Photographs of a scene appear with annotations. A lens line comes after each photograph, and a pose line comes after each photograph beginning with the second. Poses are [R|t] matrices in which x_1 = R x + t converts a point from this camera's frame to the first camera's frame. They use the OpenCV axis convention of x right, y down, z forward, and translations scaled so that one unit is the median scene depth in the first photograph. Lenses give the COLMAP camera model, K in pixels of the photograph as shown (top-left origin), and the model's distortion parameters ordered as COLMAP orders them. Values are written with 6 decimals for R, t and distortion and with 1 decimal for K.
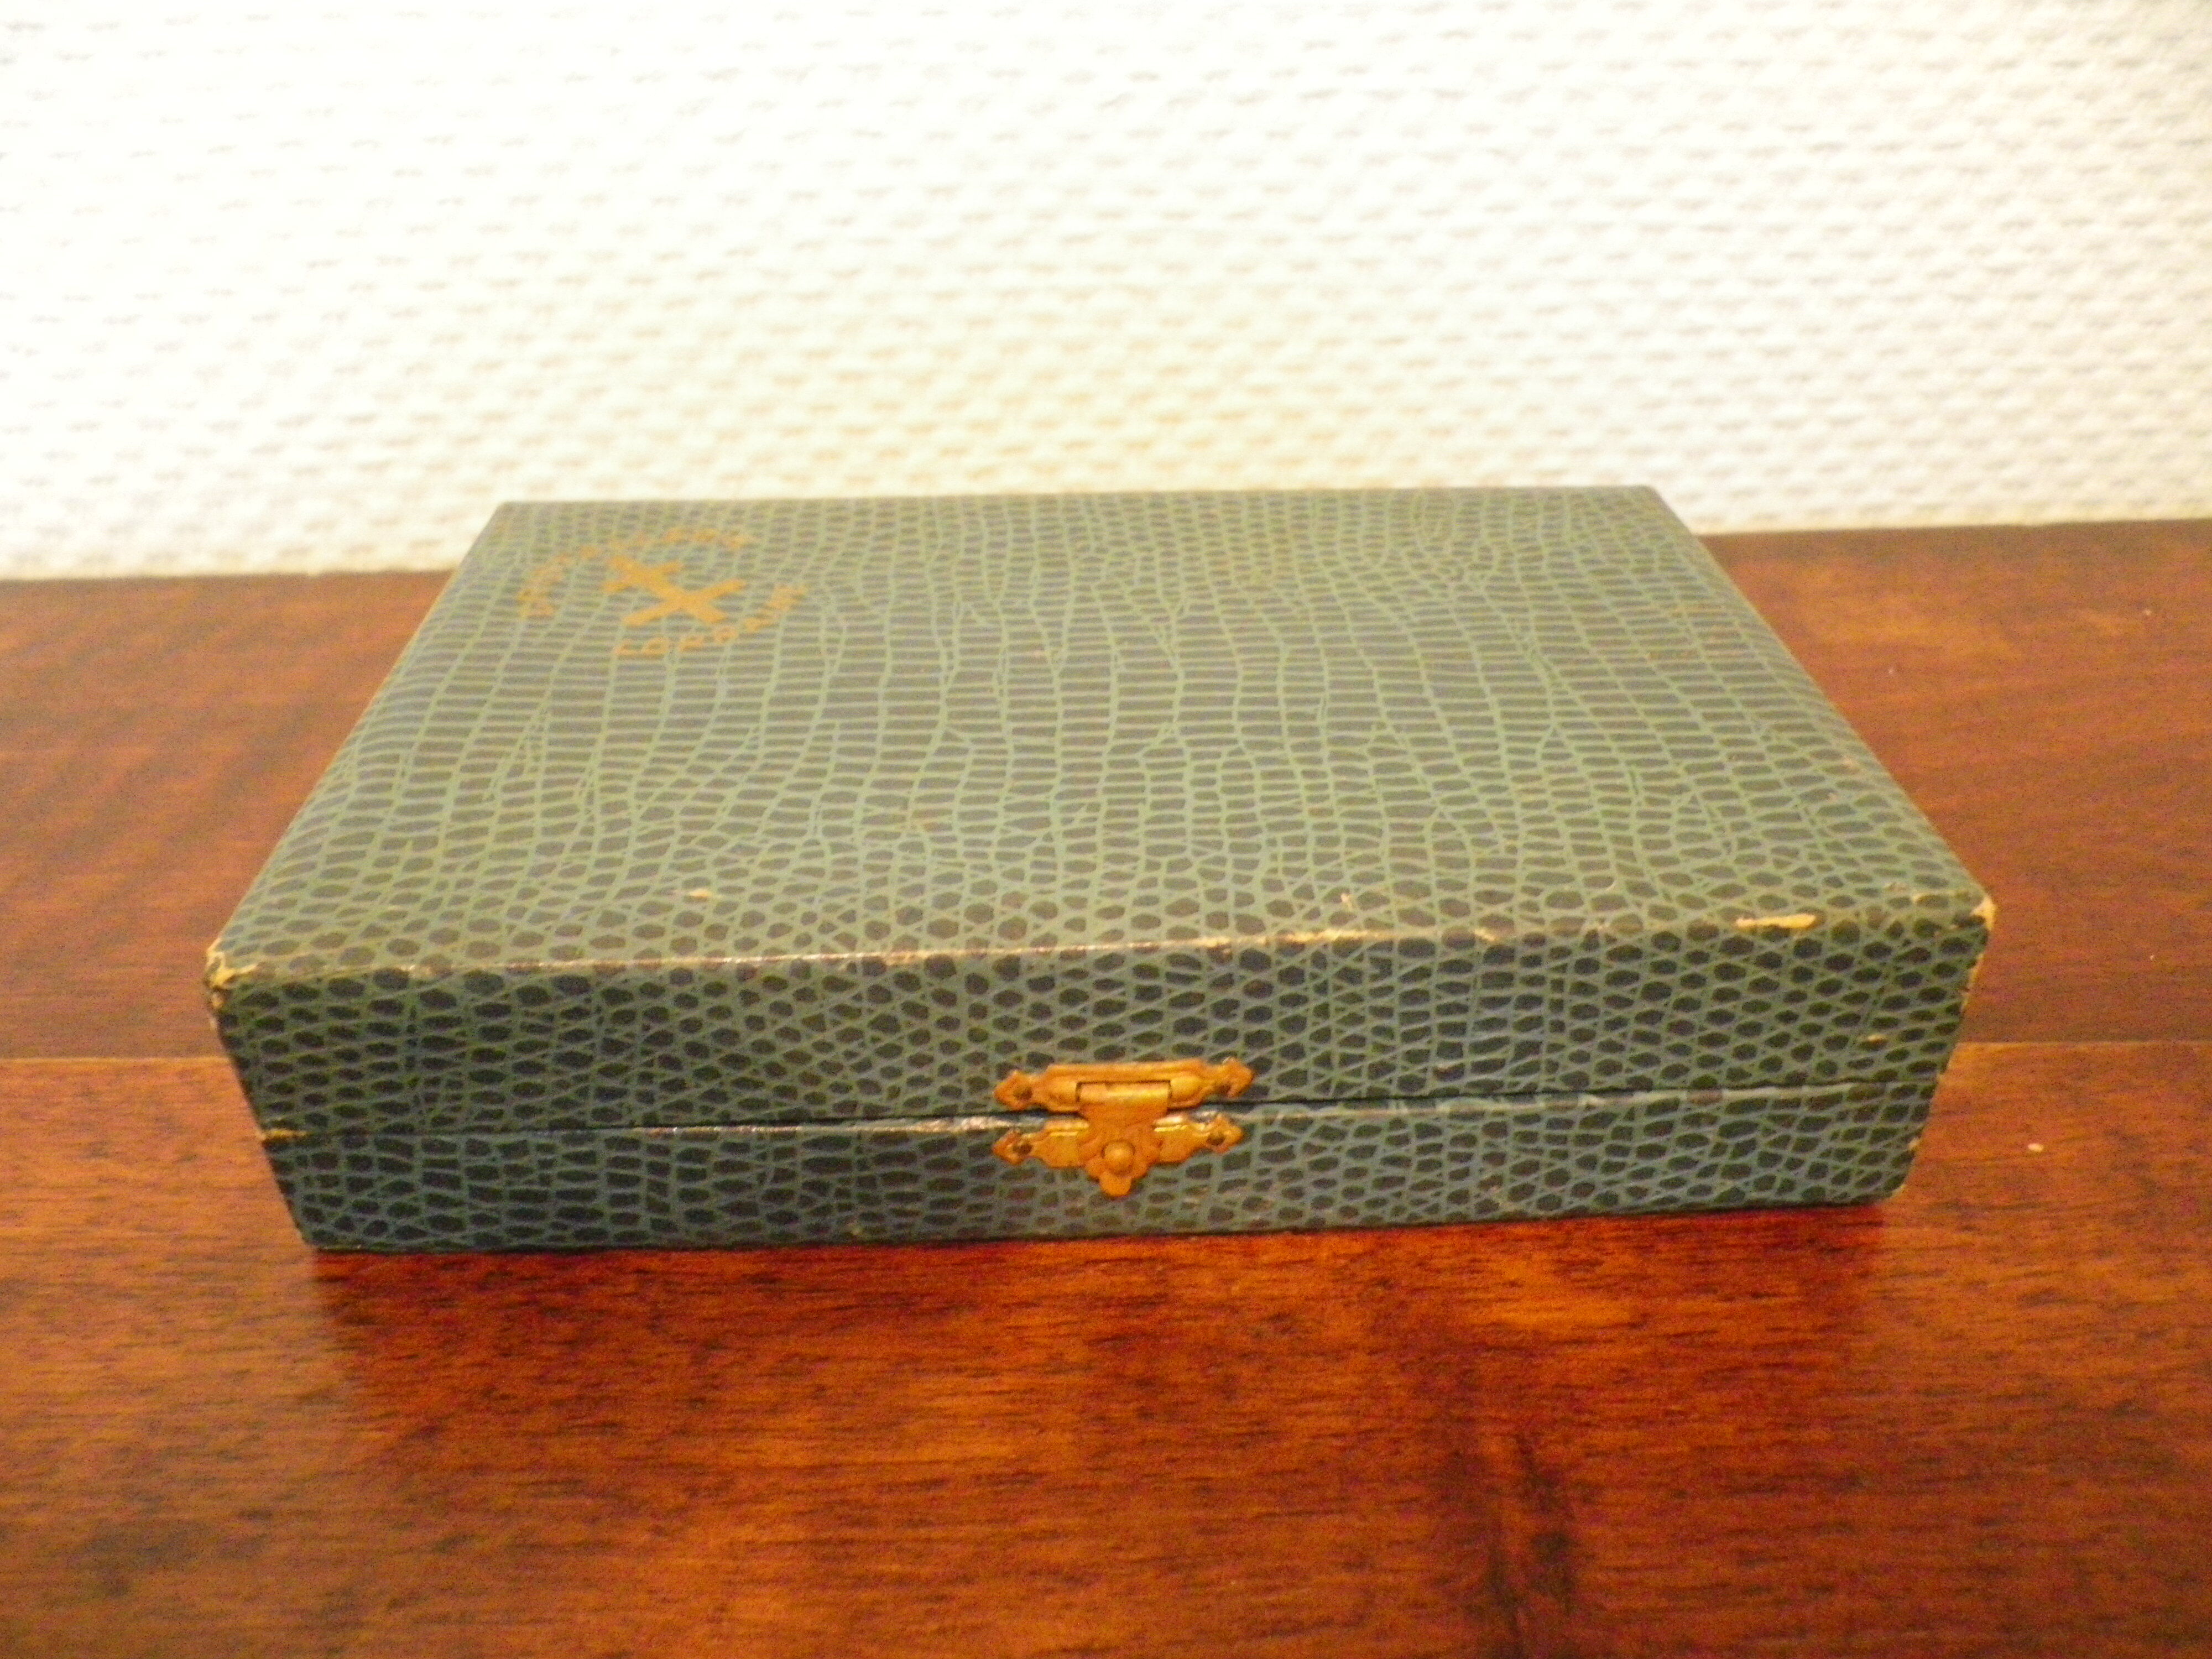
lens RADIAL K [[1681.7, 0, 1115.5], [0, 1681.7, 826.2], [0, 0, 1]] dist [0.000306, -0.001403]
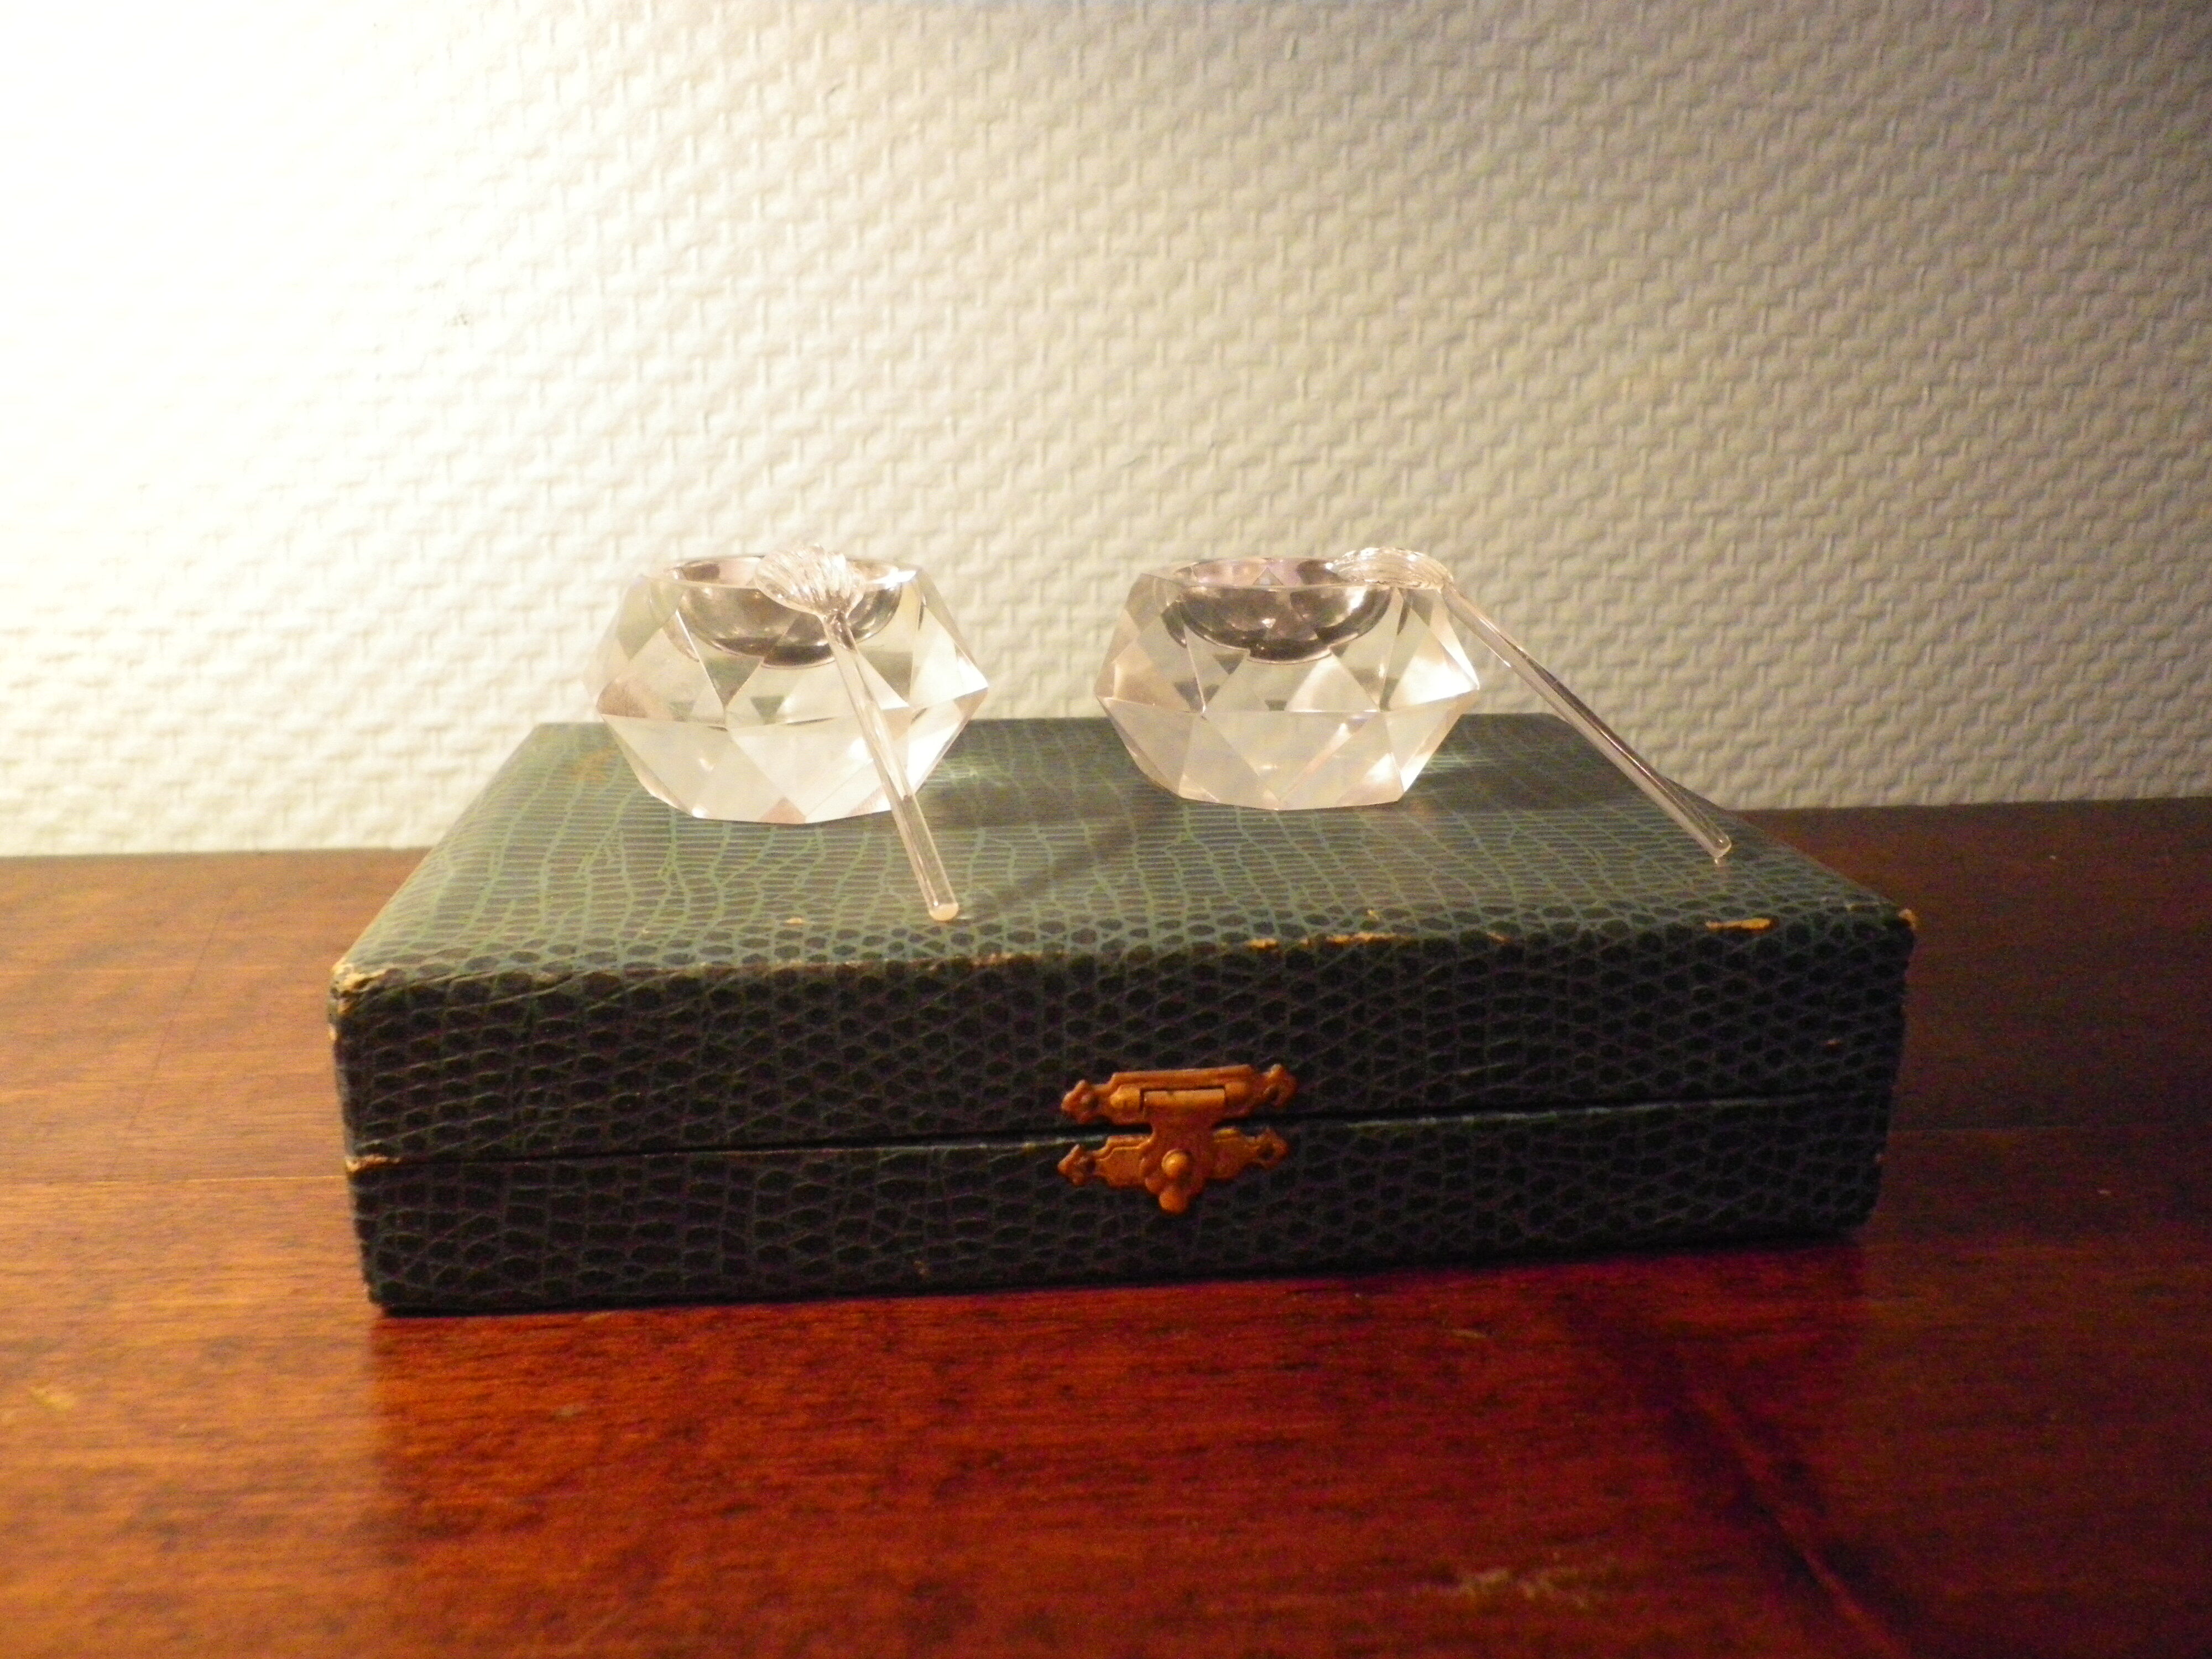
lens RADIAL K [[1681.7, 0, 1119.5], [0, 1681.7, 819.5], [0, 0, 1]] dist [0.000306, -0.001403]
pose [[0.996038, -0.008622, 0.088510, -0.134872], [0.034652, 0.954250, -0.296995, 0.316063], [-0.081900, 0.298885, 0.950768, -0.091447]]
